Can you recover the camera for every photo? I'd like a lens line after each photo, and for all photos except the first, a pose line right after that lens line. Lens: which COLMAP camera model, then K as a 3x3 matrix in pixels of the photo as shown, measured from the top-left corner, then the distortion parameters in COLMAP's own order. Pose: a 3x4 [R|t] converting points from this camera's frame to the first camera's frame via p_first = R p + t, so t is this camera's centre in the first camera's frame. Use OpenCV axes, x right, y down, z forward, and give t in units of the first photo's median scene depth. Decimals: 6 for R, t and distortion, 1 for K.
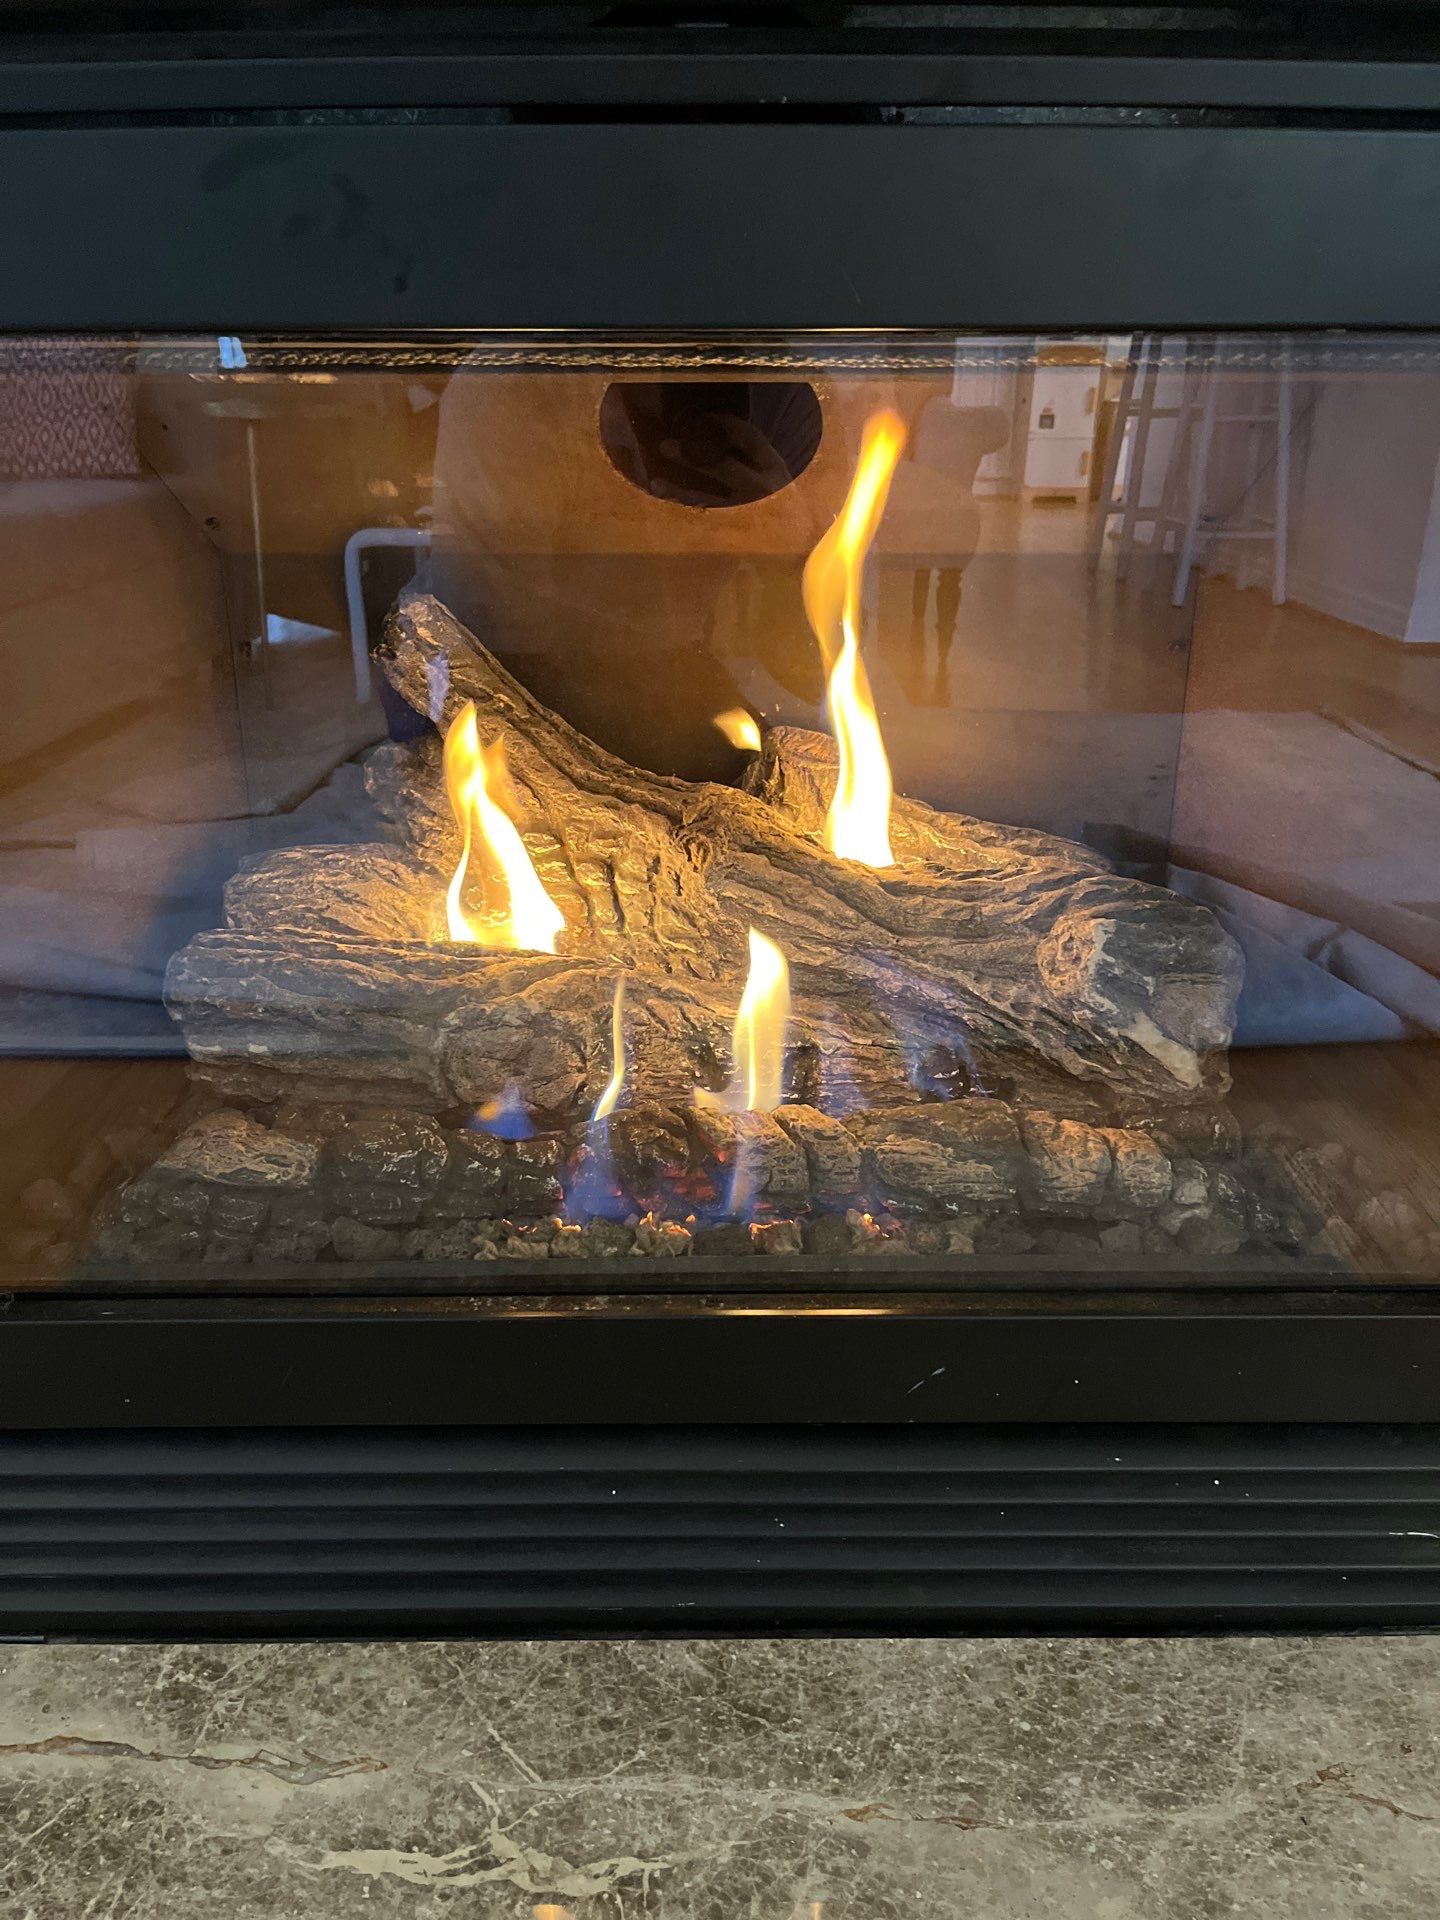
lens RADIAL K [[1452.8, 0, 720.0], [0, 1452.8, 960.0], [0, 0, 1]] dist [0.007105, -0.040522]
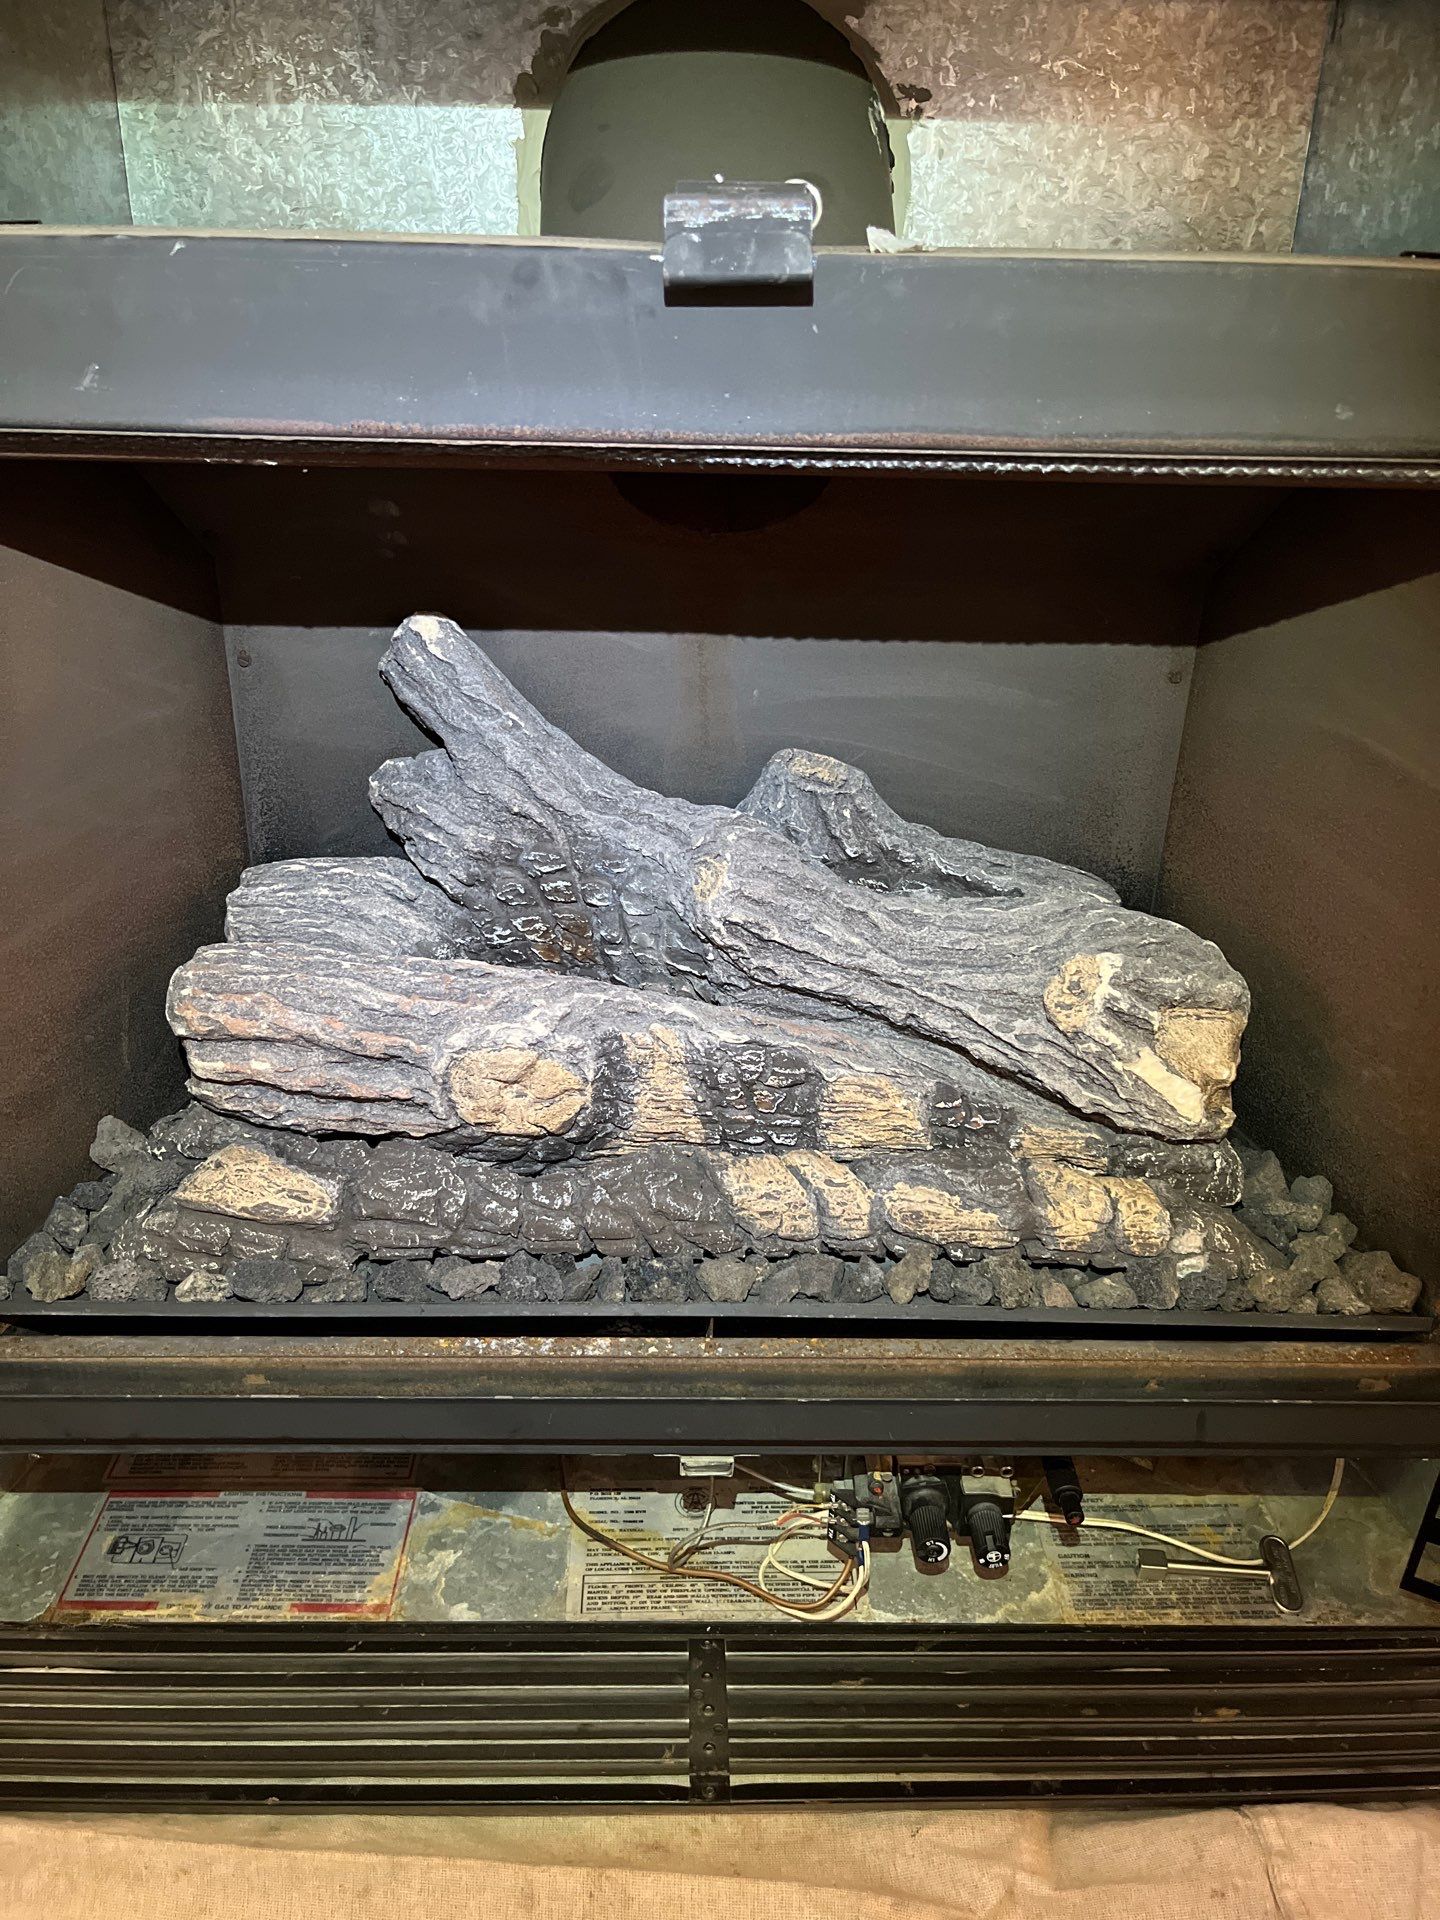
lens RADIAL K [[1519.7, 0, 720.0], [0, 1519.7, 960.0], [0, 0, 1]] dist [-0.004280, -0.033430]
pose [[0.999742, 0.021077, 0.008512, -0.013161], [-0.021153, 0.999735, 0.009044, -0.027138], [-0.008319, -0.009221, 0.999923, -0.042269]]
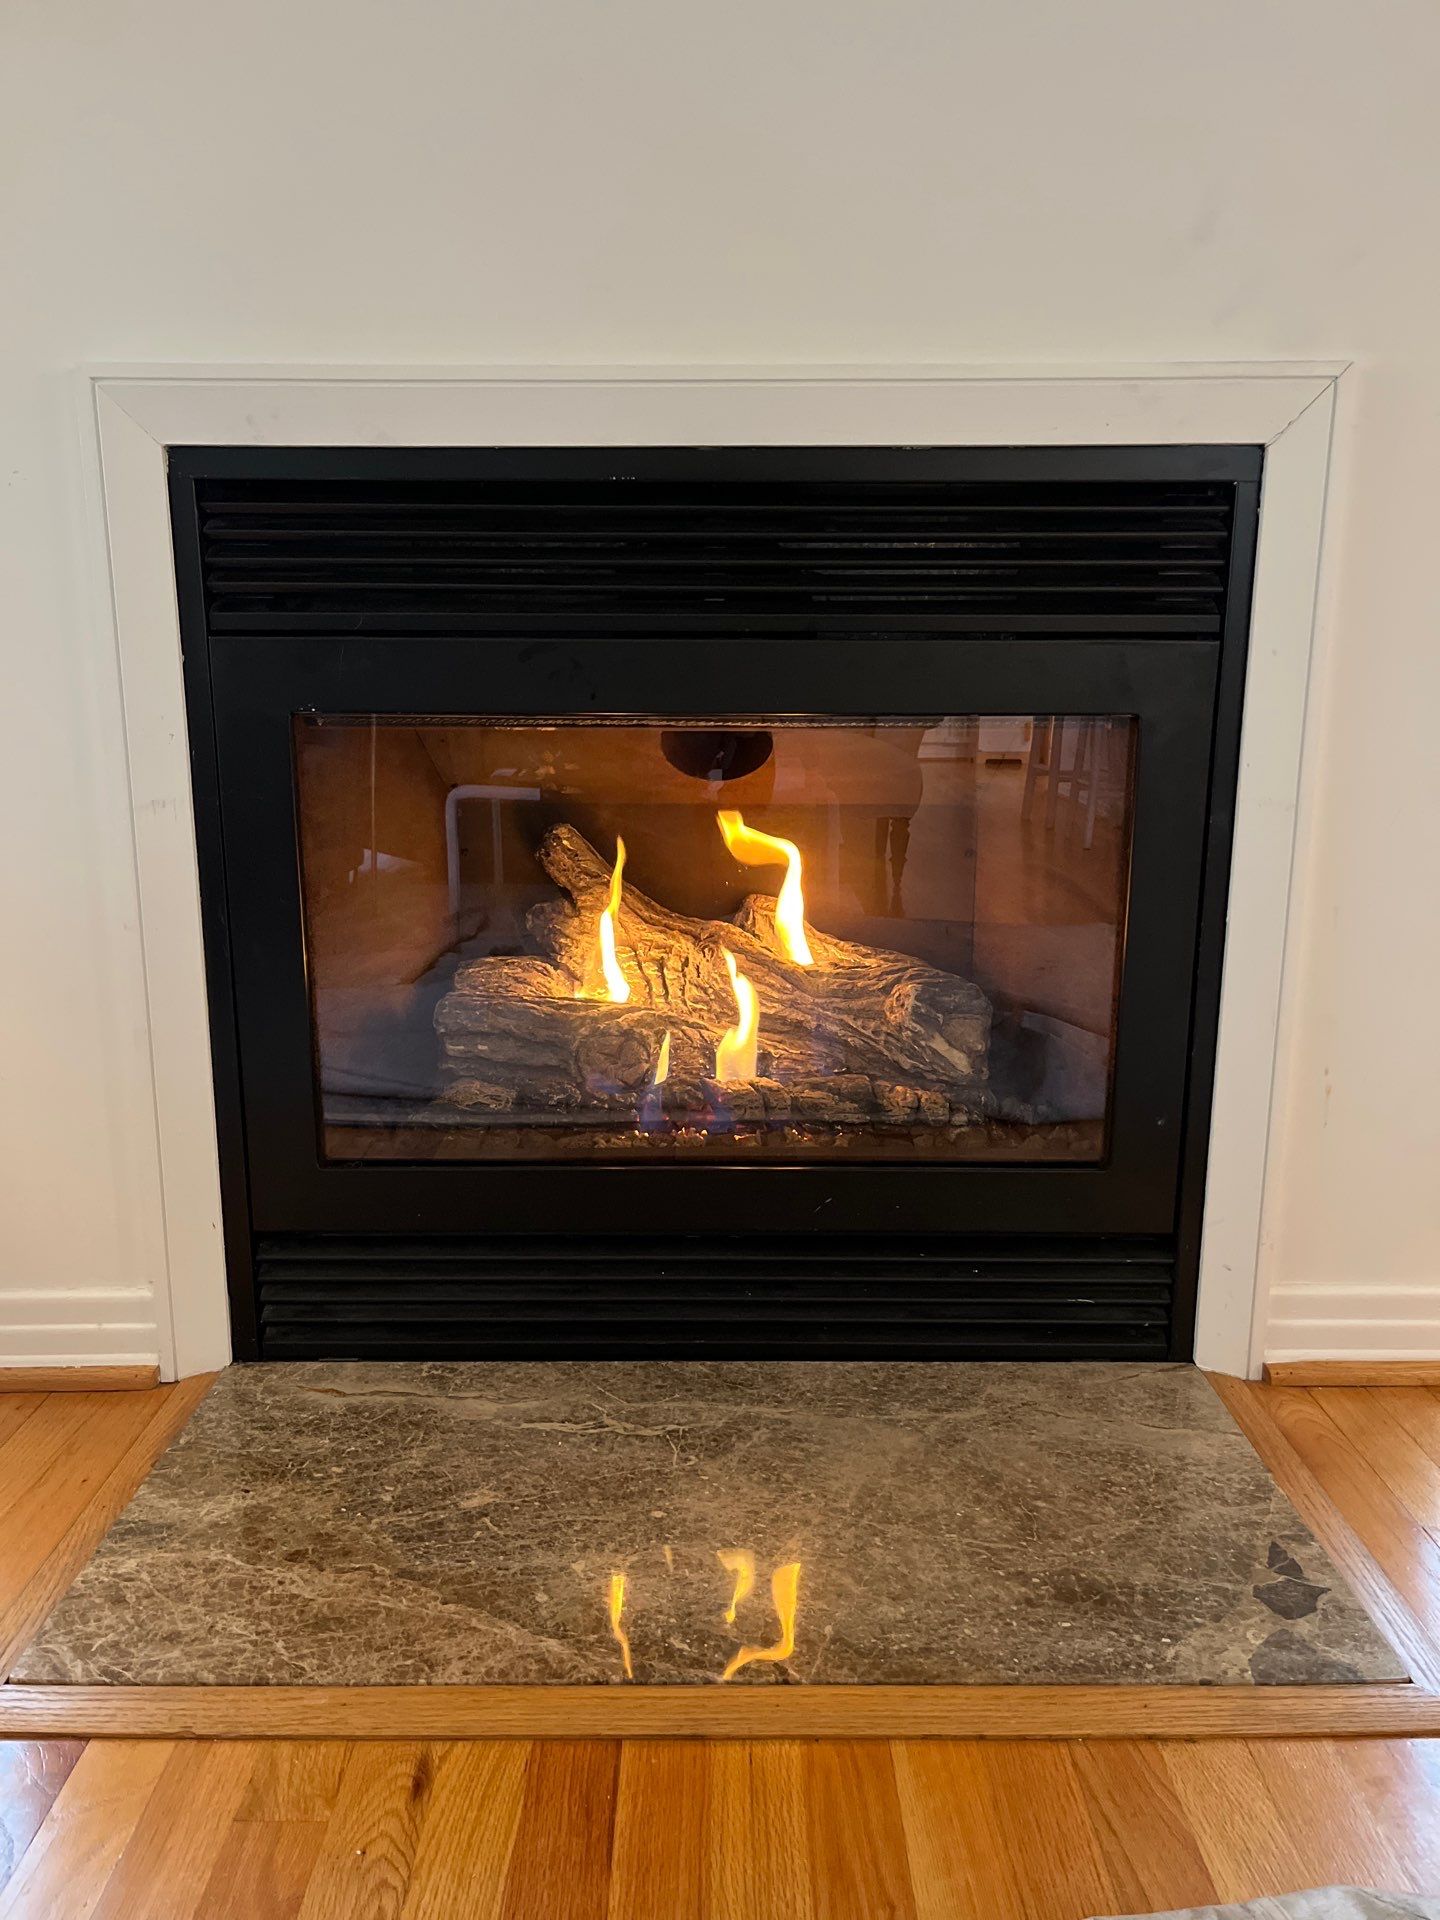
lens RADIAL K [[1452.8, 0, 720.0], [0, 1452.8, 960.0], [0, 0, 1]] dist [0.007105, -0.040522]
pose [[0.999983, 0.005547, -0.001960, 0.003690], [-0.005795, 0.986171, -0.165632, 0.267147], [0.001014, 0.165640, 0.986186, -0.943623]]
